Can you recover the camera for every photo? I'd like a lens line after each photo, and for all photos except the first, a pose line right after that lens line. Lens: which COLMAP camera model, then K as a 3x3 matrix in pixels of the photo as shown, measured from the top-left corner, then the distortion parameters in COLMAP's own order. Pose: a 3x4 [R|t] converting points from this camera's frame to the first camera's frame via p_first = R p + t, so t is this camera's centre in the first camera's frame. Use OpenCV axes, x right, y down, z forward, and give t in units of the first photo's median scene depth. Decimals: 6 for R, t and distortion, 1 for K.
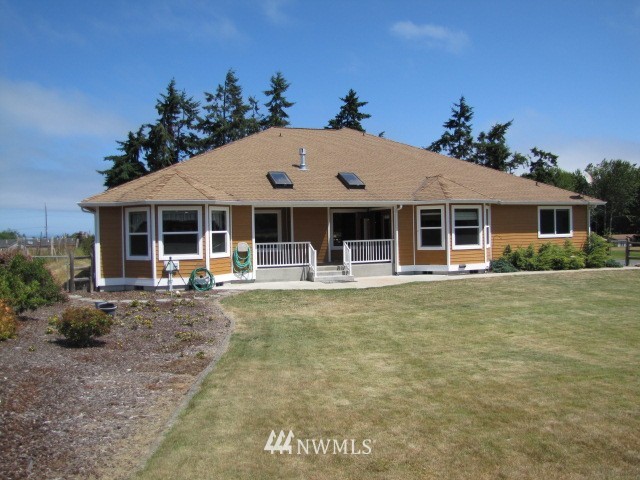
lens RADIAL K [[545.9, 0, 320.0], [0, 545.9, 240.0], [0, 0, 1]] dist [-0.093075, 0.014111]
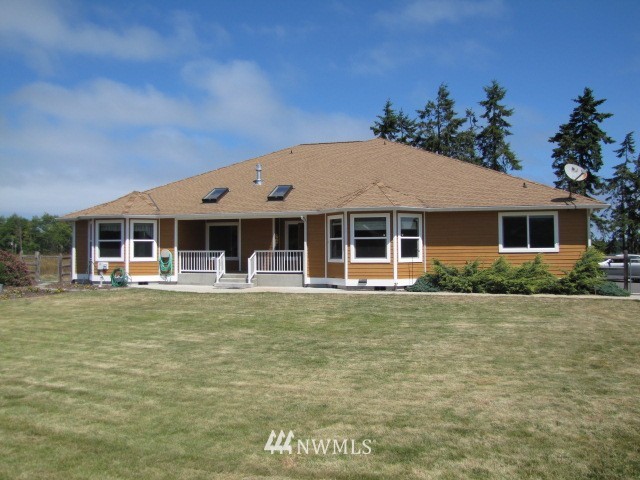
lens RADIAL K [[493.5, 0, 320.0], [0, 493.5, 240.0], [0, 0, 1]] dist [-0.098981, 0.004249]
pose [[0.834483, 0.013007, -0.550880, 0.636654], [-0.017223, 0.999849, -0.002483, -0.017009], [0.550764, 0.011559, 0.834581, 0.266729]]
